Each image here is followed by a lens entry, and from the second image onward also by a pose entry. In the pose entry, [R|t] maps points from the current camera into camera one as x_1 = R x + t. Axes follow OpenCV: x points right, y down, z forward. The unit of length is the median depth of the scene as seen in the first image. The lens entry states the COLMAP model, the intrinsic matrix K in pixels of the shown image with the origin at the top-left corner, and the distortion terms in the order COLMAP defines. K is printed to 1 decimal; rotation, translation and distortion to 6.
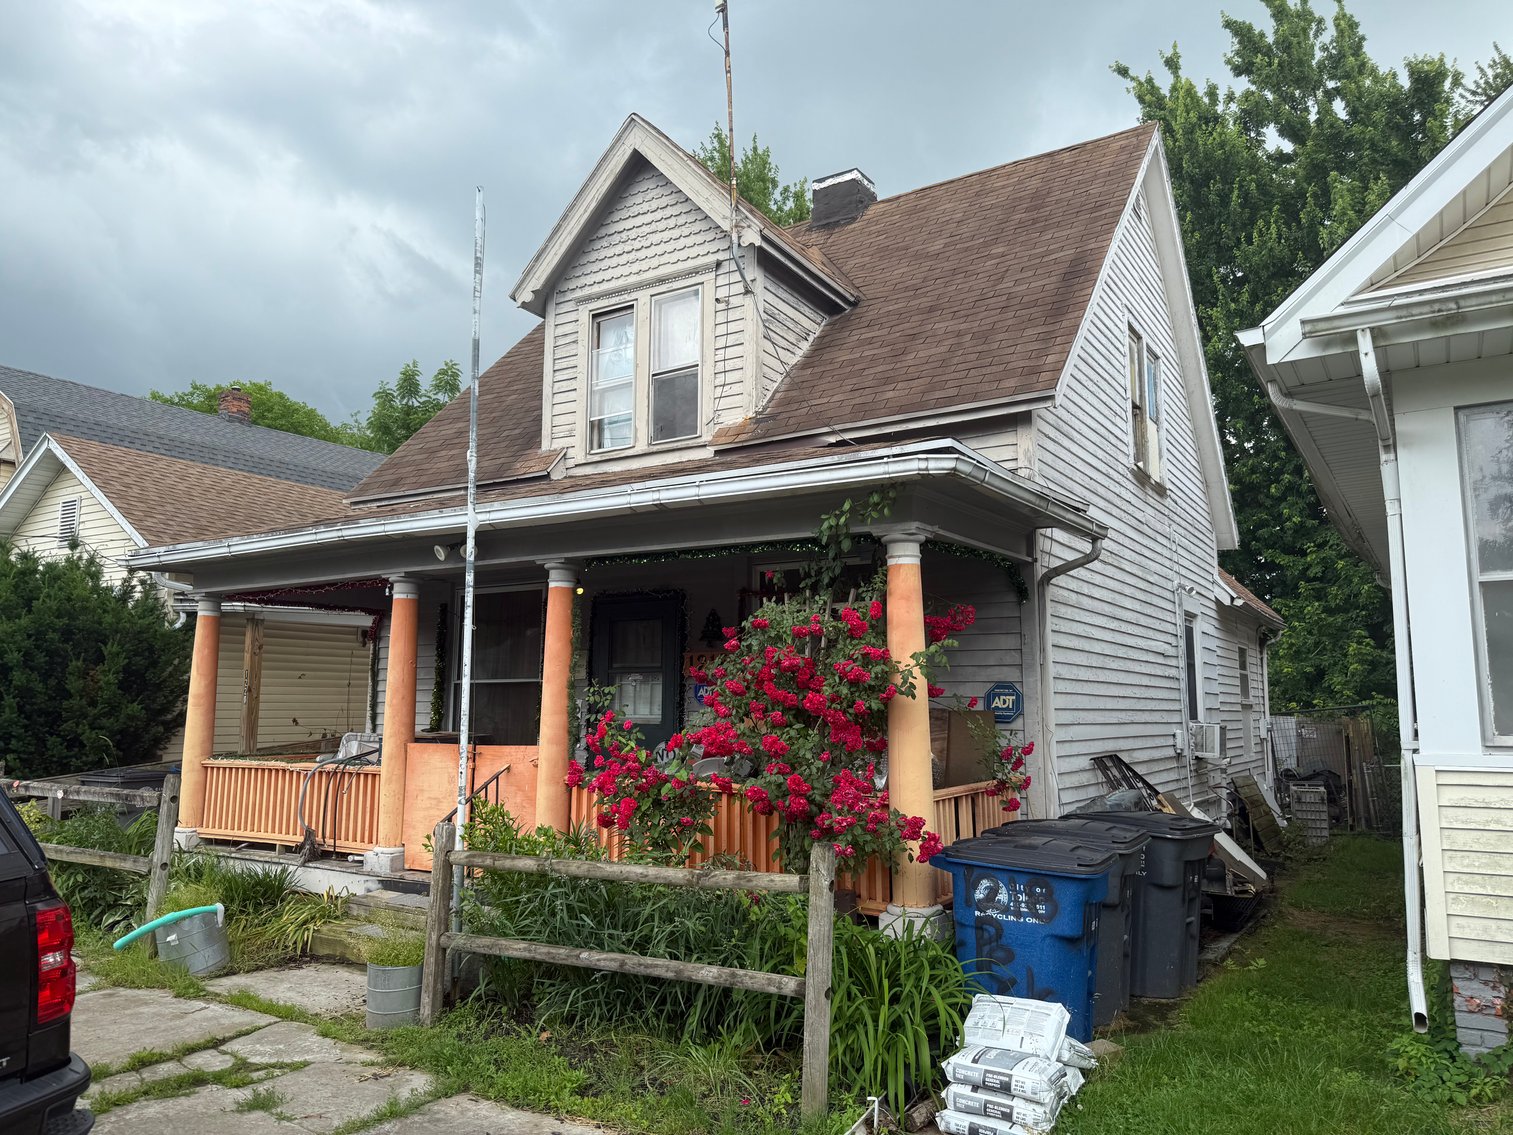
lens RADIAL K [[1068.2, 0, 770.2], [0, 1068.2, 562.6], [0, 0, 1]] dist [0.070052, -0.030071]
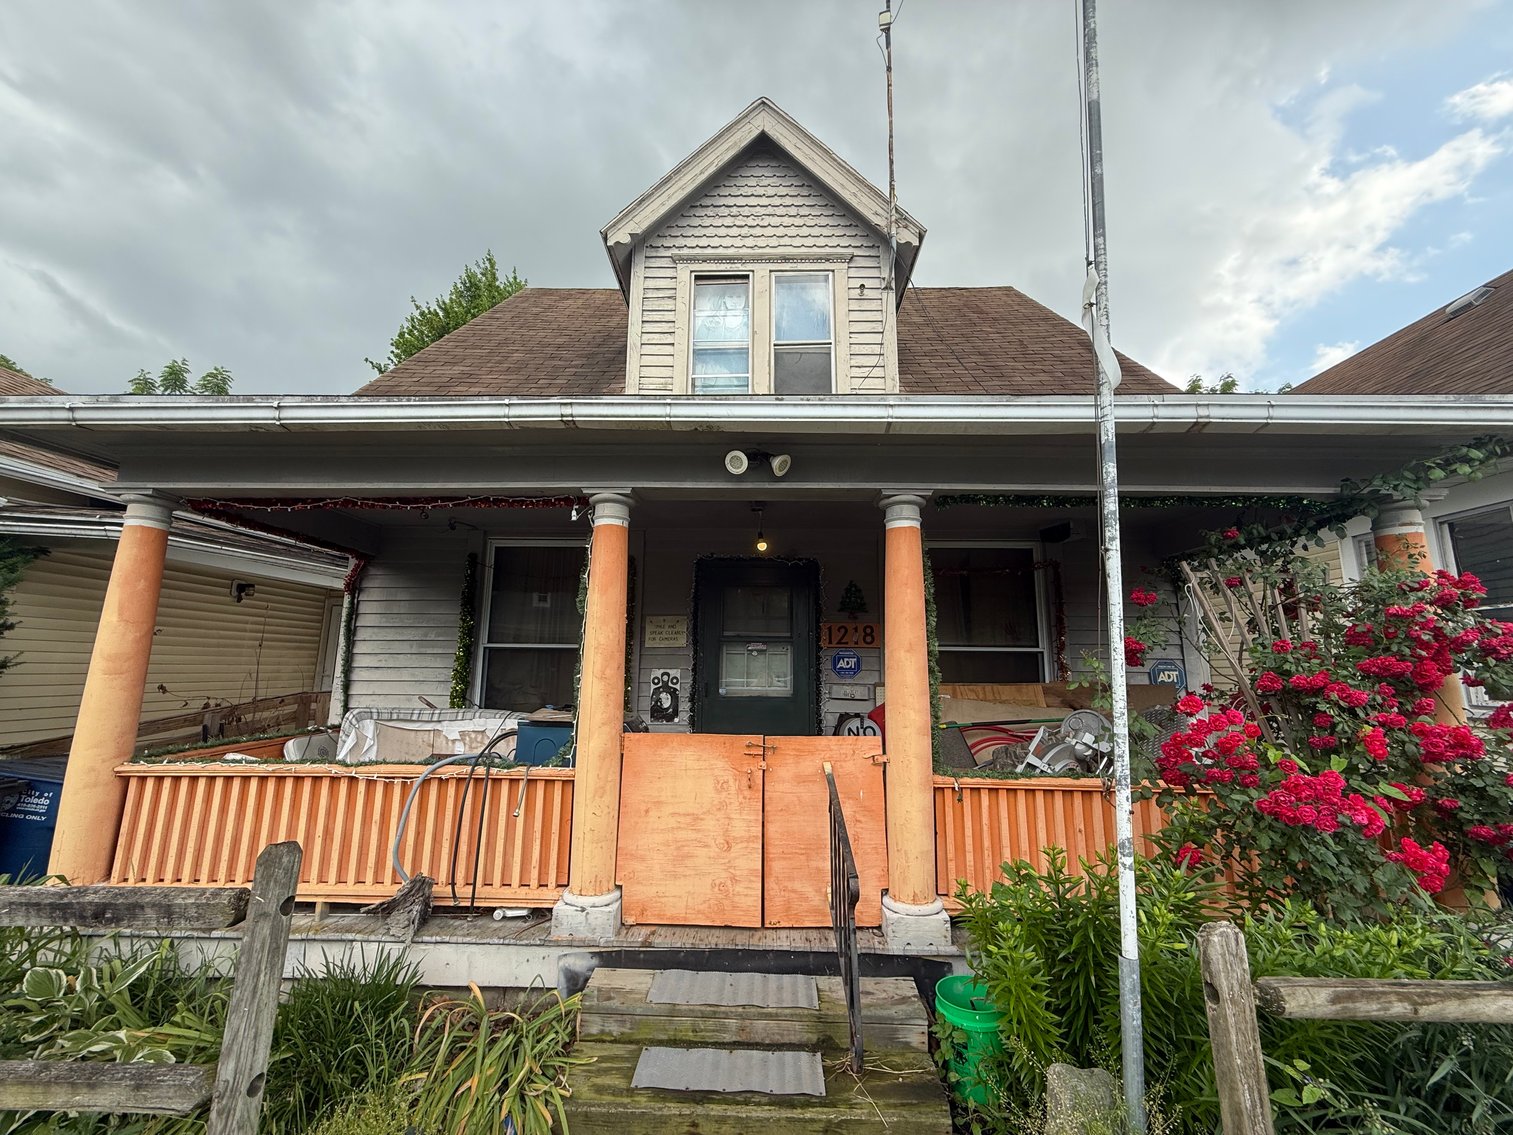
lens RADIAL K [[608.1, 0, 756.4], [0, 608.1, 564.4], [0, 0, 1]] dist [-0.000639, 0.000083]
pose [[0.860570, 0.094170, 0.500550, -0.393766], [-0.075995, 0.995499, -0.056631, 0.063674], [-0.503630, 0.010696, 0.863853, 0.522686]]
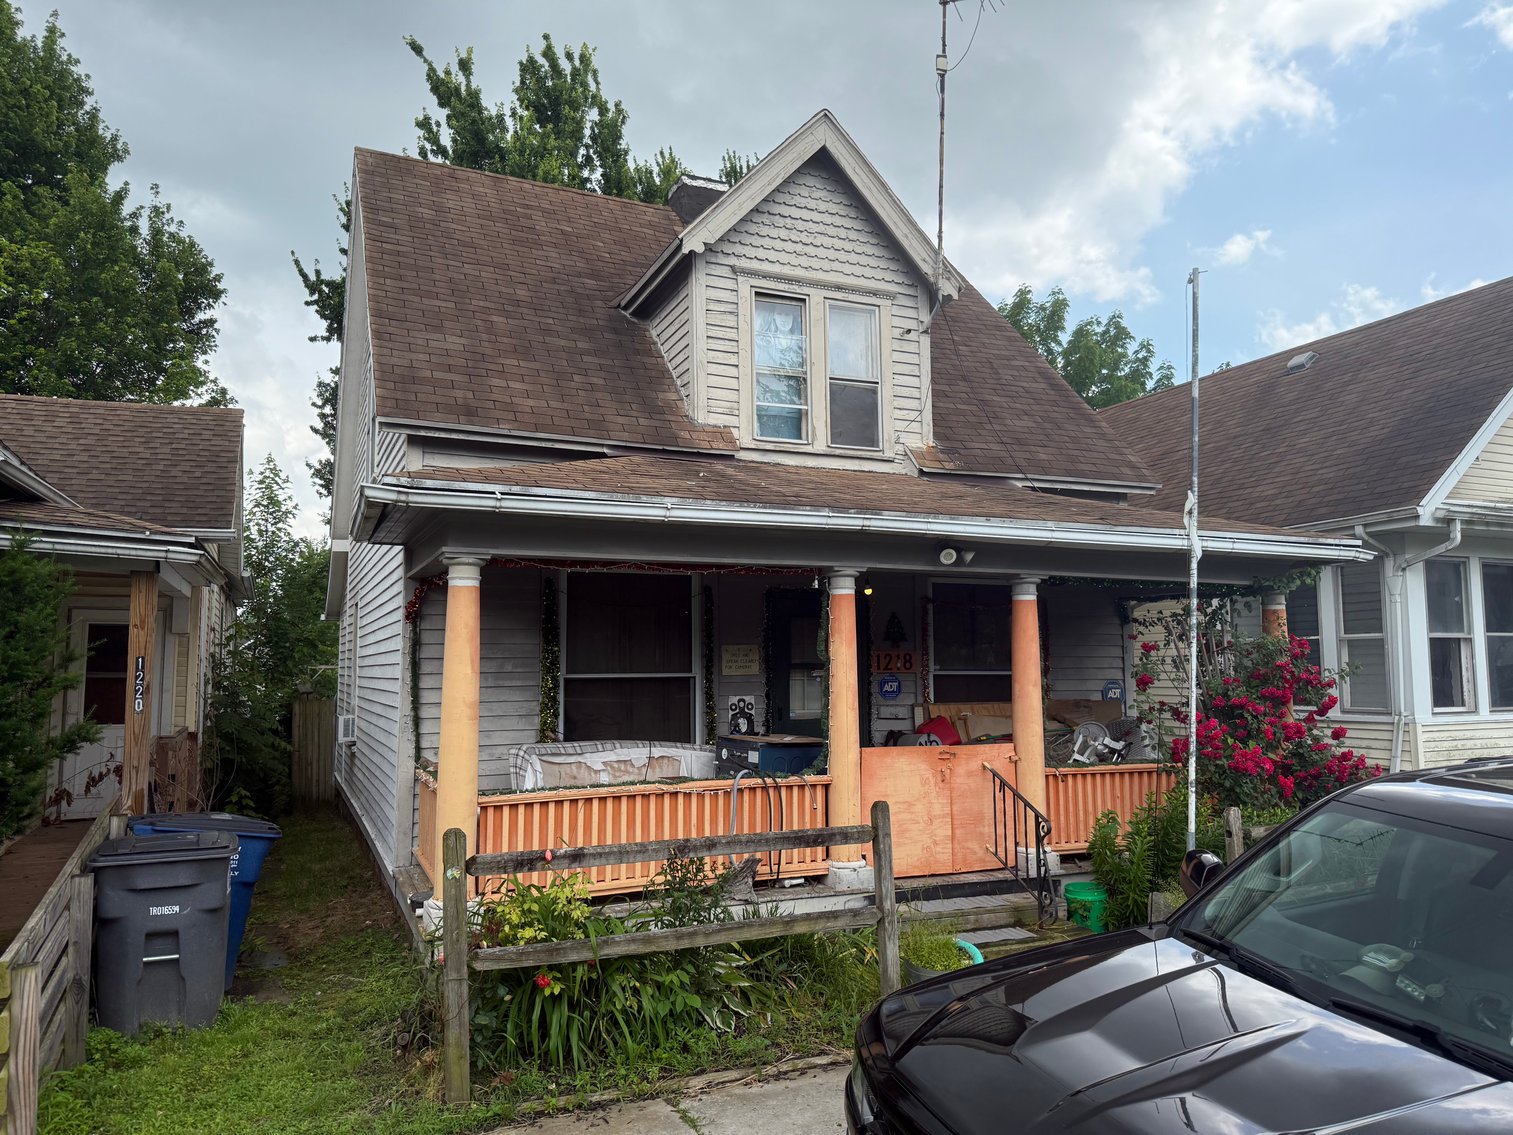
lens RADIAL K [[1068.2, 0, 757.9], [0, 1068.2, 568.4], [0, 0, 1]] dist [0.070052, -0.030071]
pose [[0.560346, 0.073462, 0.824994, -0.986044], [-0.105122, 0.994312, -0.017139, 0.030544], [-0.821561, -0.077121, 0.564881, 0.469276]]
